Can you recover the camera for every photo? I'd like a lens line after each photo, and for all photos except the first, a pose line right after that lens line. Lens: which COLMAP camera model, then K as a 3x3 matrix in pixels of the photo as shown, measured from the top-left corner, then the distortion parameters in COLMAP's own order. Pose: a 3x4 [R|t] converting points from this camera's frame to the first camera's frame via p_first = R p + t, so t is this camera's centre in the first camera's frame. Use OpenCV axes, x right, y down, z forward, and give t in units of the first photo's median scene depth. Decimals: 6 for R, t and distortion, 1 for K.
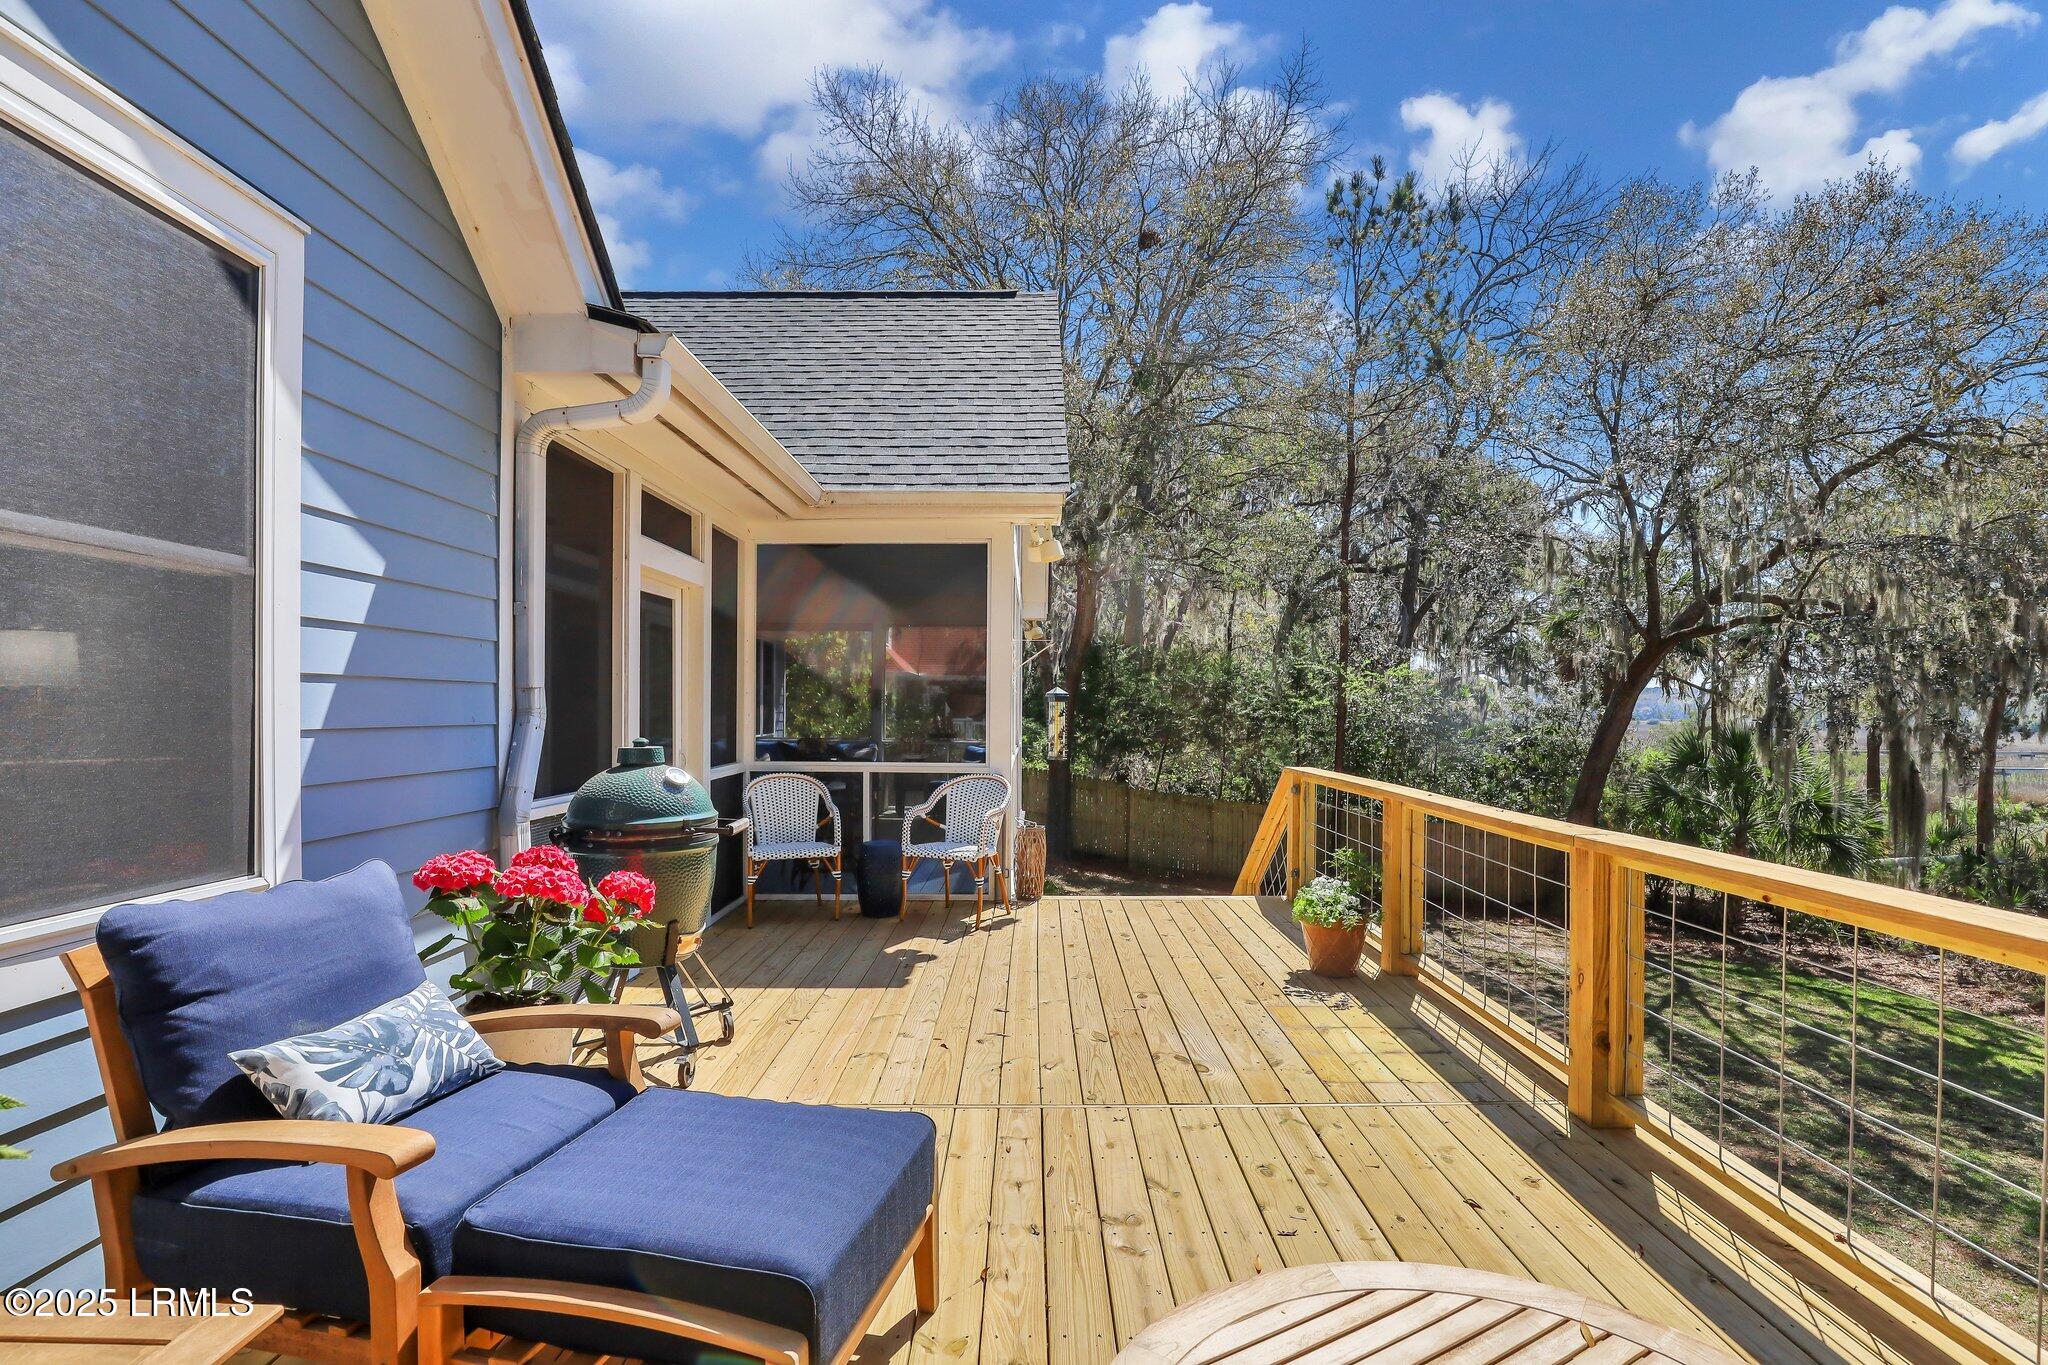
lens RADIAL K [[961.5, 0, 1023.5], [0, 961.5, 694.1], [0, 0, 1]] dist [-0.030418, 0.001851]
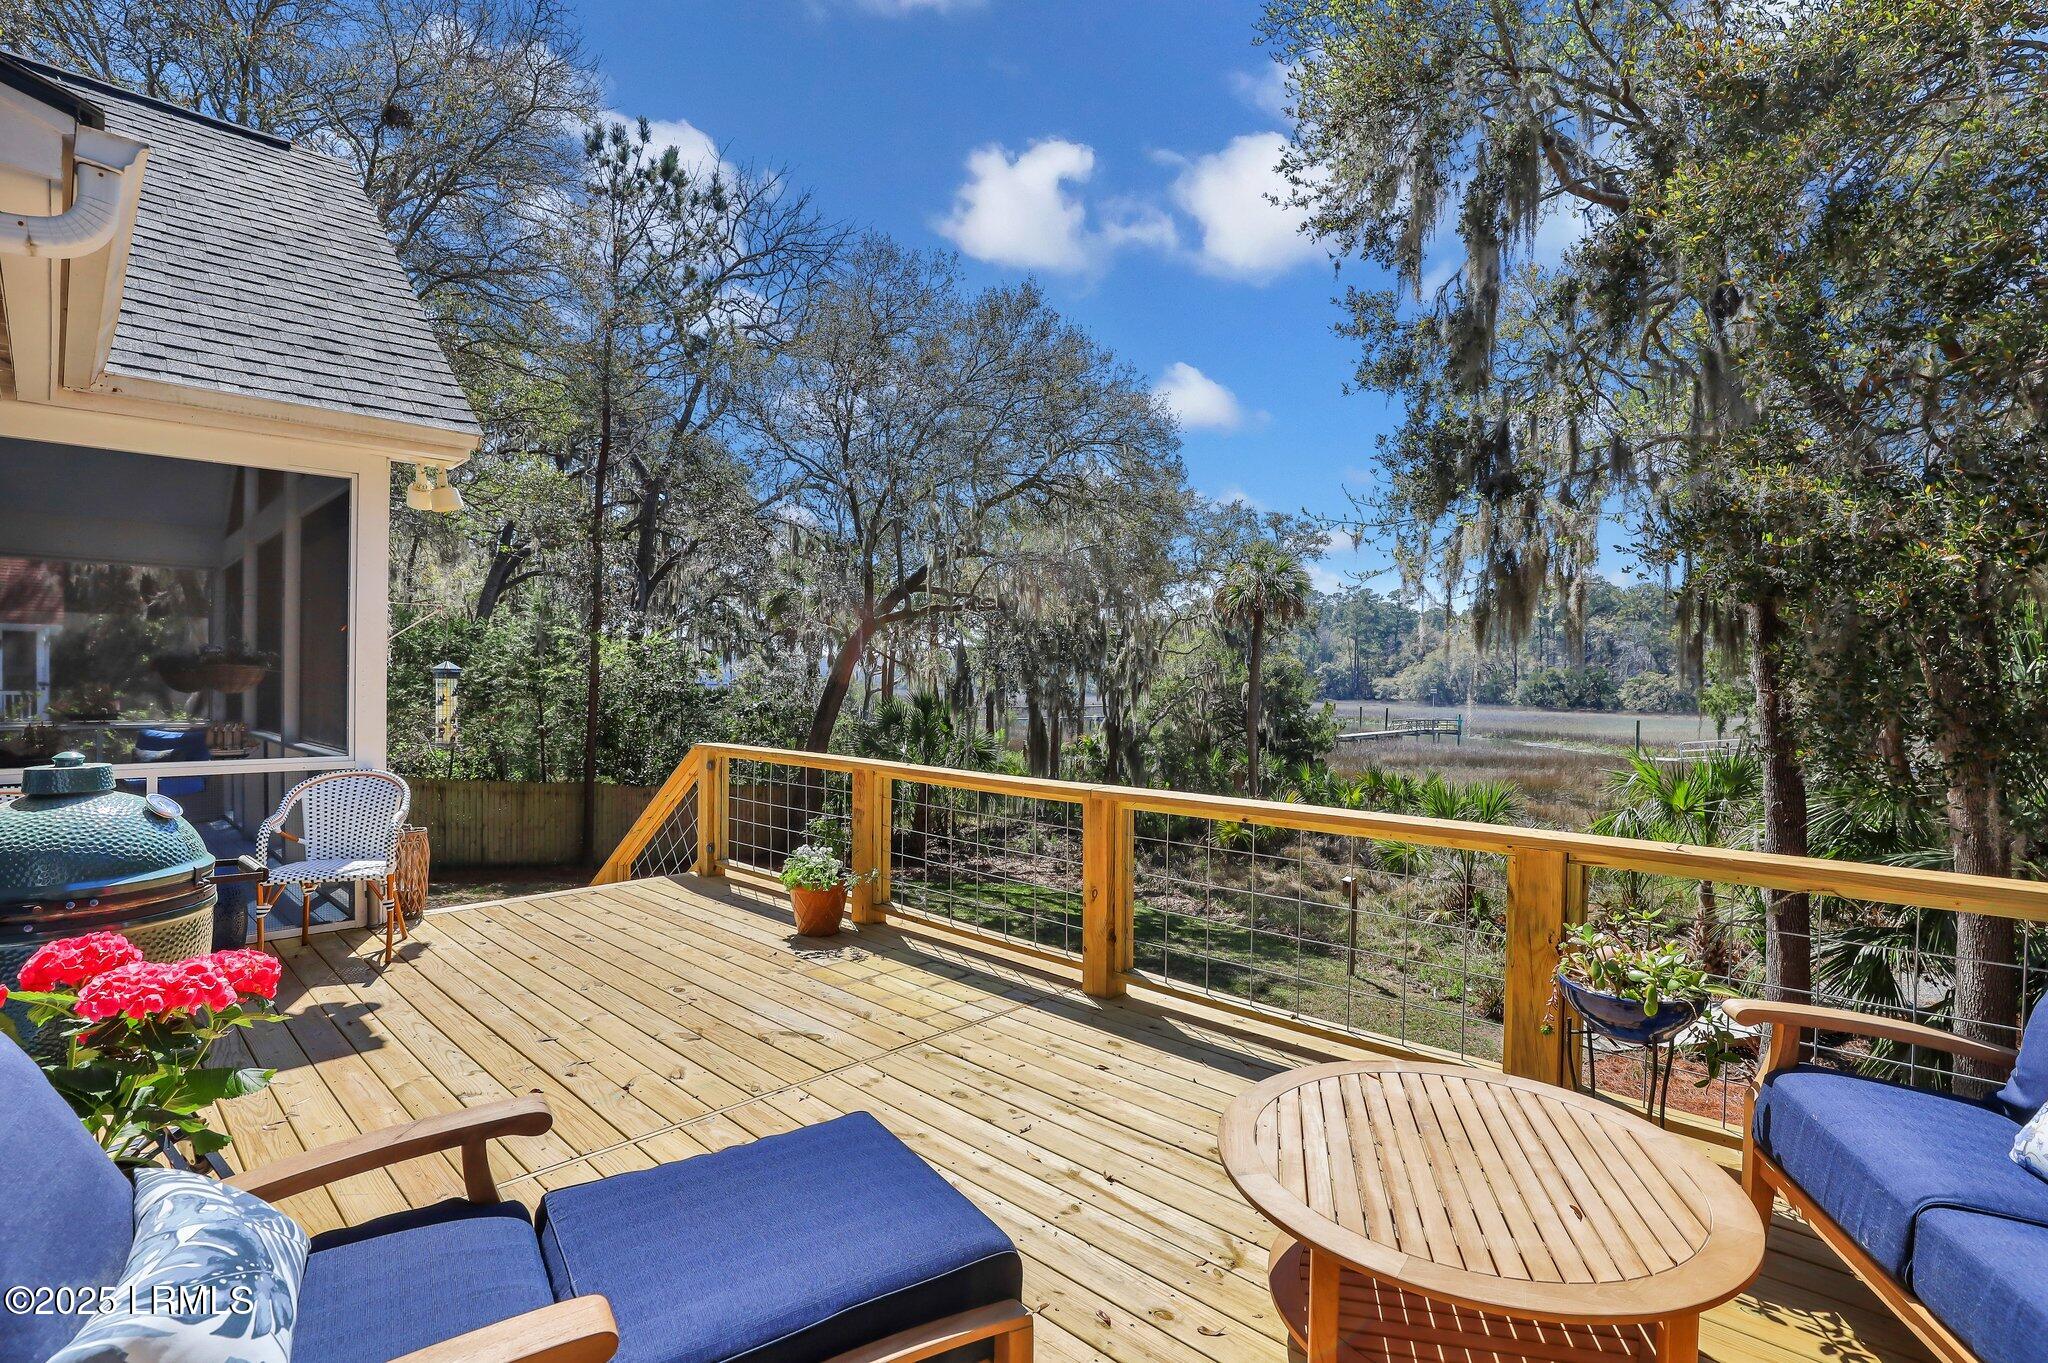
lens RADIAL K [[961.5, 0, 1039.7], [0, 961.5, 666.8], [0, 0, 1]] dist [-0.030418, 0.001851]
pose [[0.687424, 0.010473, 0.726181, -0.218401], [-0.016749, 0.999859, 0.001436, -0.012502], [-0.726064, -0.013149, 0.687502, 0.050859]]
